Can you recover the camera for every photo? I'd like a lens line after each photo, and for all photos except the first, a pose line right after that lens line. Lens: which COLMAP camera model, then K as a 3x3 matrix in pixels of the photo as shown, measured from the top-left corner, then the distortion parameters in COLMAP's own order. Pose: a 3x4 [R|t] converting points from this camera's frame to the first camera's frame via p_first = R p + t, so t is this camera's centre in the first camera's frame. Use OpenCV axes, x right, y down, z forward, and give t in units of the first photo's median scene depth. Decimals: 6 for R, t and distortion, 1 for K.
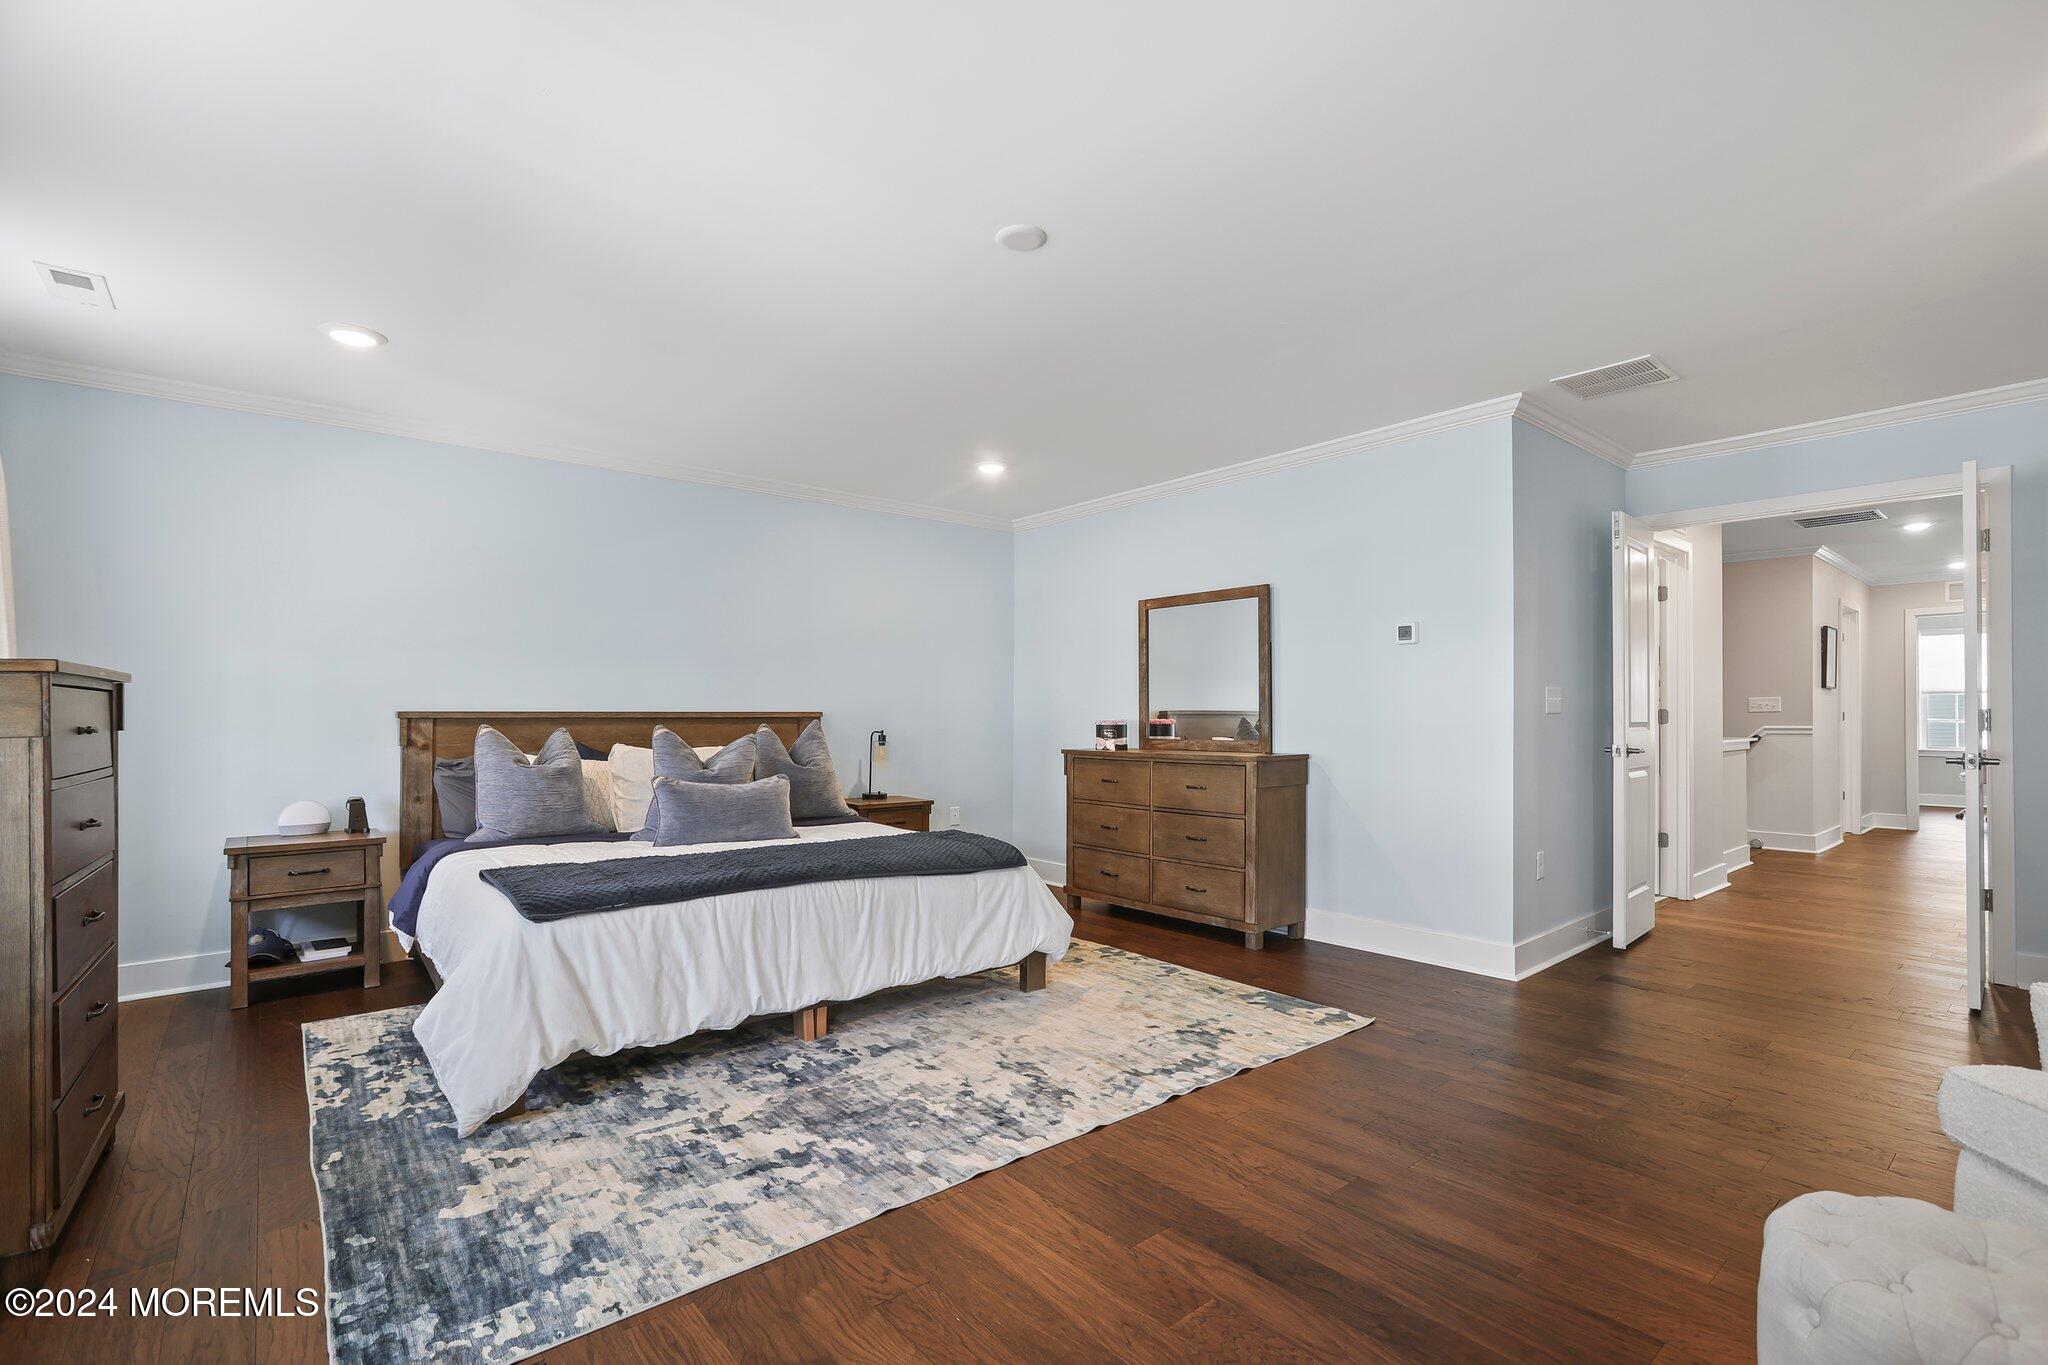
lens RADIAL K [[938.5, 0, 1013.9], [0, 938.5, 696.9], [0, 0, 1]] dist [-0.024338, 0.009500]
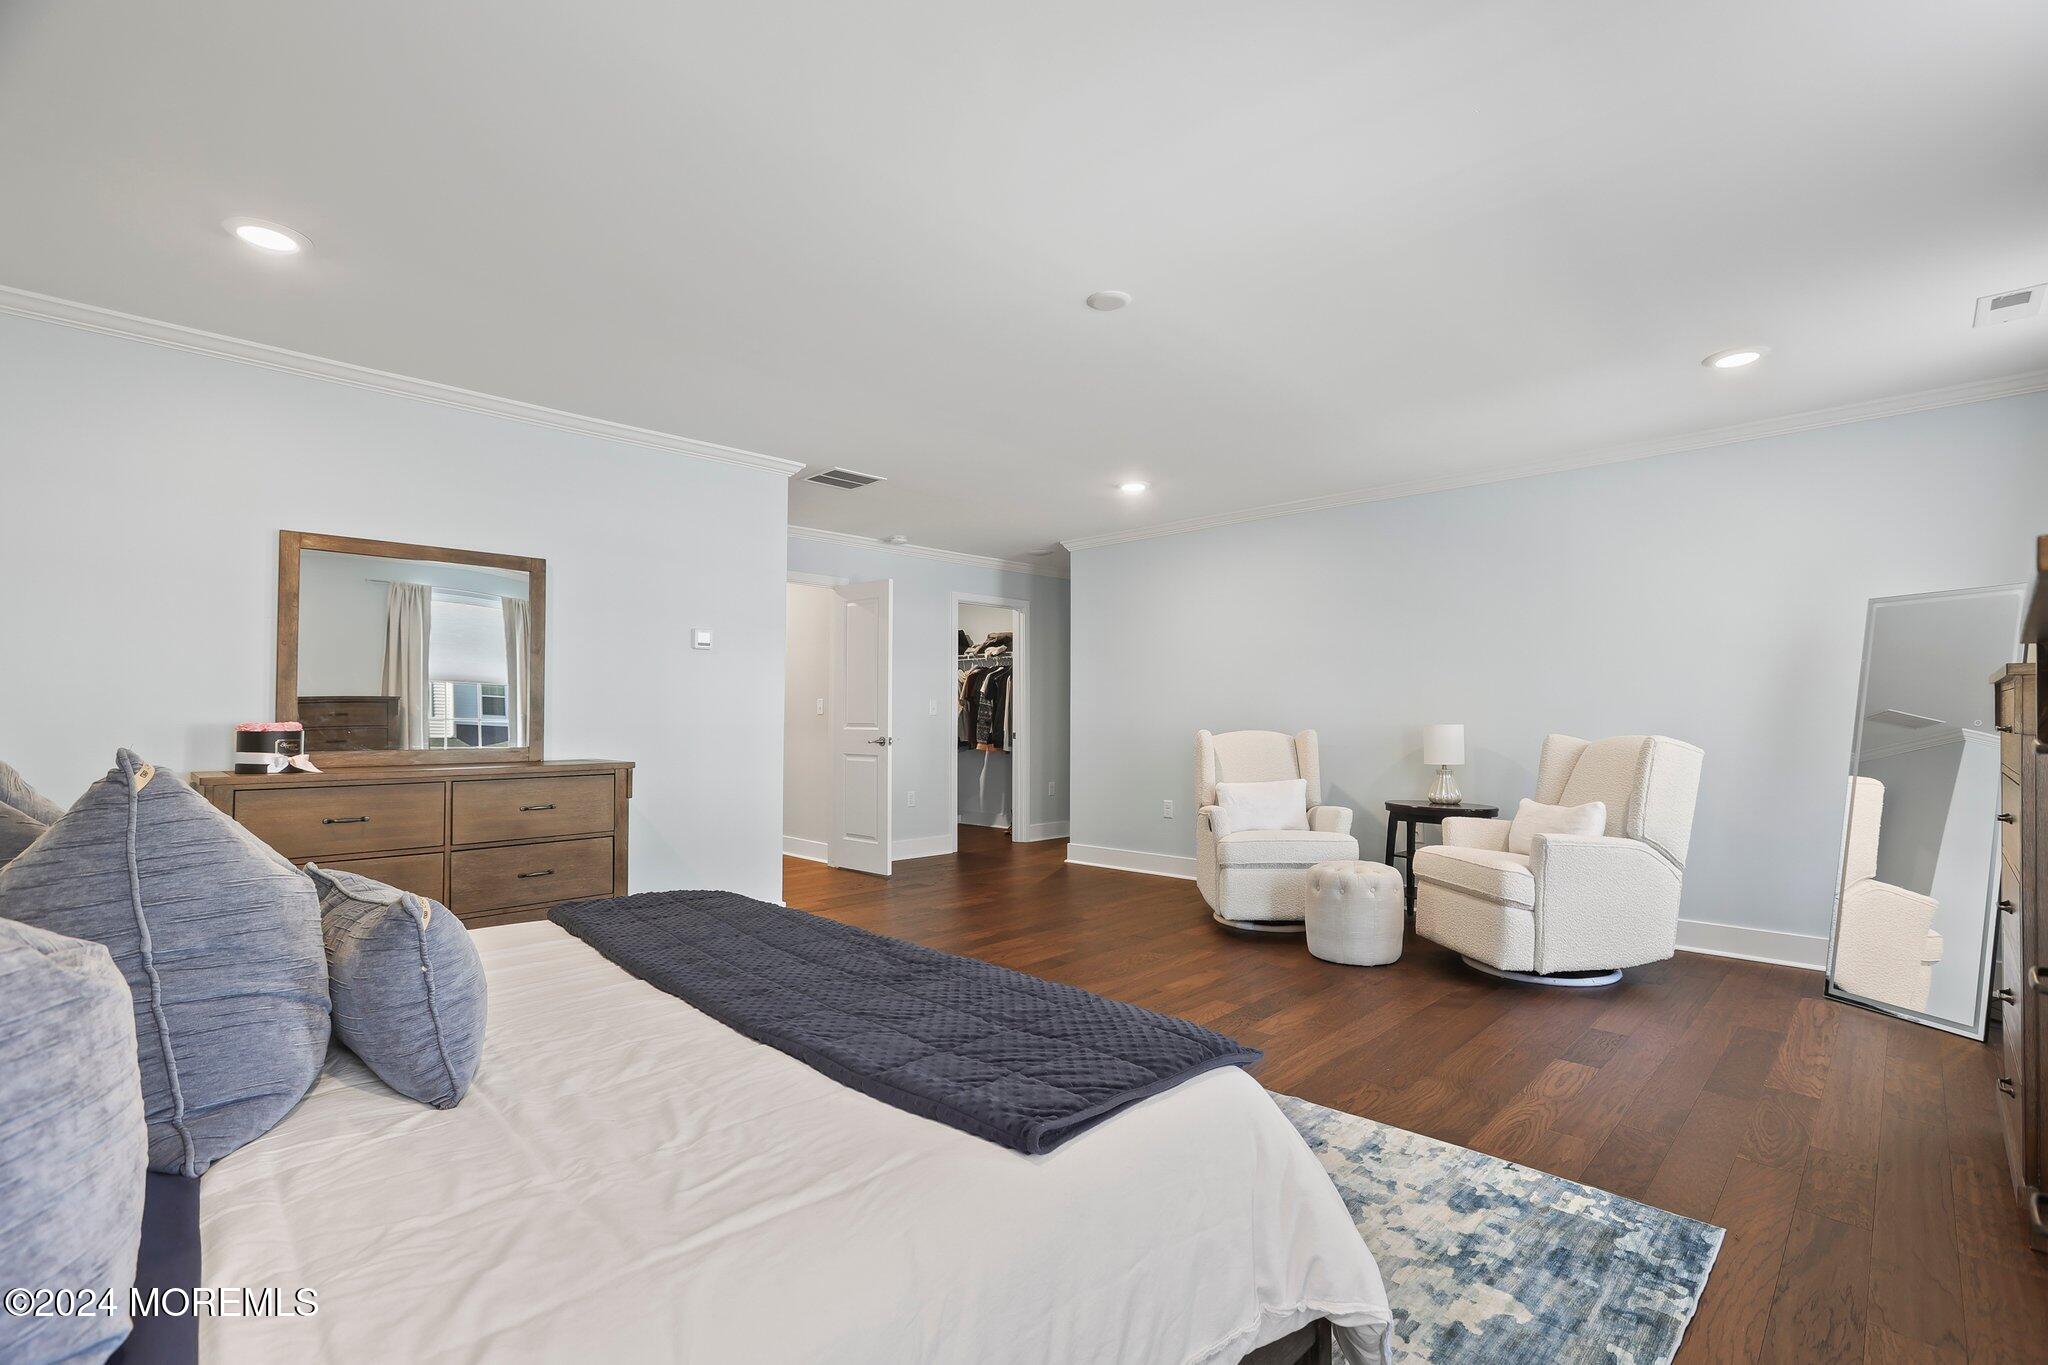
lens RADIAL K [[938.5, 0, 1013.5], [0, 938.5, 698.6], [0, 0, 1]] dist [-0.024338, 0.009500]
pose [[-0.121318, 0.019177, 0.992428, -1.560401], [-0.022726, 0.999498, -0.022091, 0.033380], [-0.992354, -0.025234, -0.120821, 1.754657]]
